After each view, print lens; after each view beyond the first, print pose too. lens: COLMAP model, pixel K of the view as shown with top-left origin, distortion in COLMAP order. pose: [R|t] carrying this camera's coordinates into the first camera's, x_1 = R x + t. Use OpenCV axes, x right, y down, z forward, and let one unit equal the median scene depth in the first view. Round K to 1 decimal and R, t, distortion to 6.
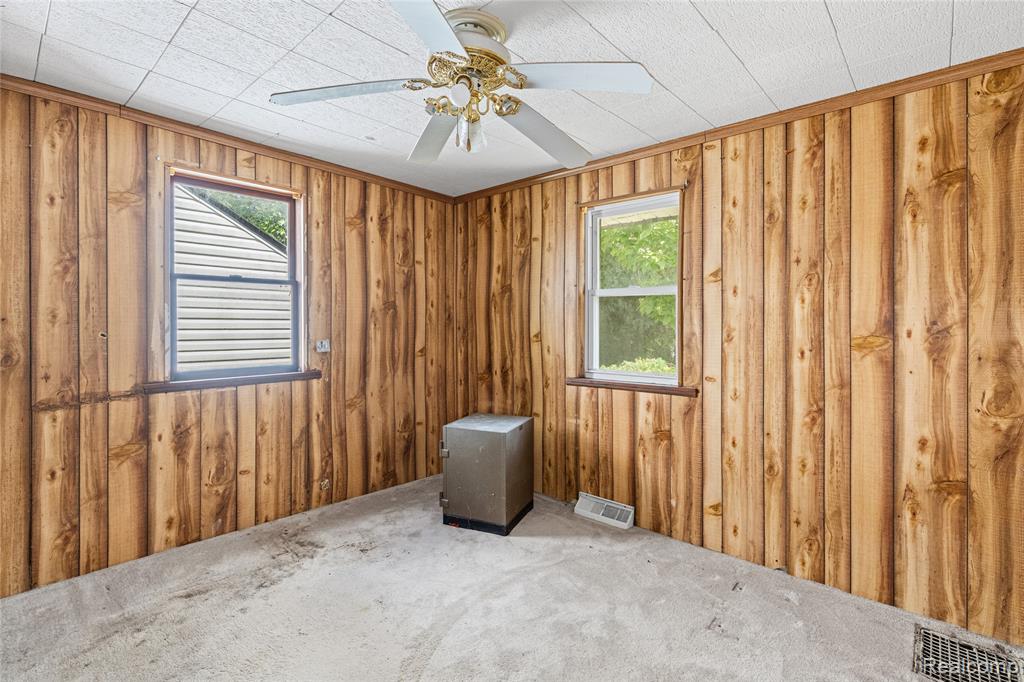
lens RADIAL K [[472.5, 0, 520.3], [0, 472.5, 324.4], [0, 0, 1]] dist [-0.001744, 0.000083]
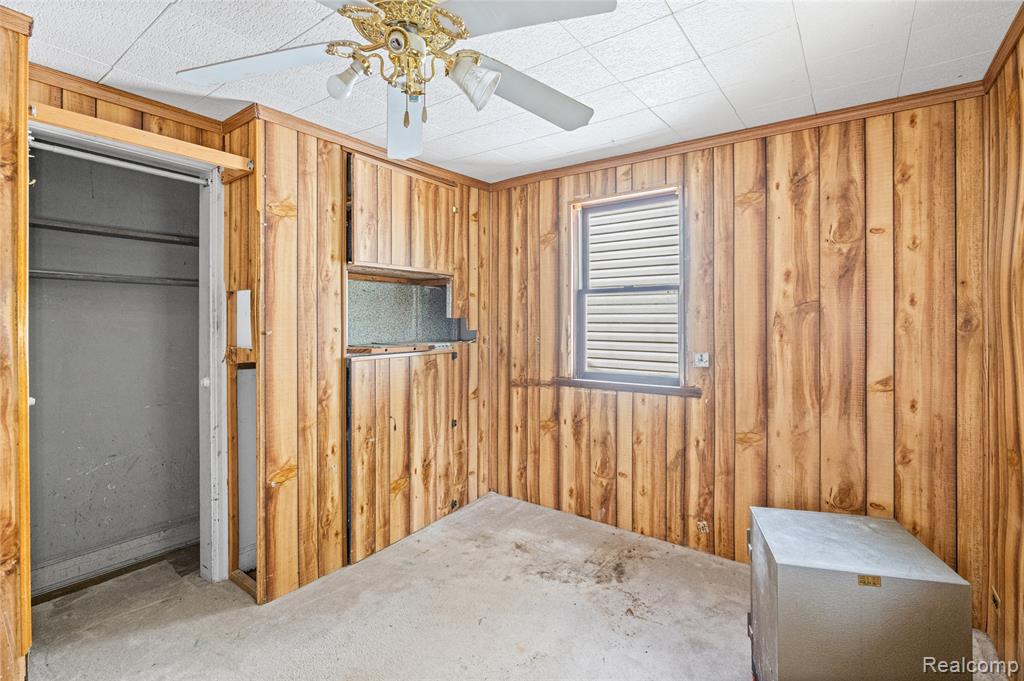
lens RADIAL K [[472.5, 0, 520.3], [0, 472.5, 323.9], [0, 0, 1]] dist [-0.001744, 0.000083]
pose [[0.102777, 0.002235, -0.994702, 0.413352], [-0.002654, 0.999995, 0.001972, -0.020185], [0.994701, 0.002437, 0.102782, 0.645760]]
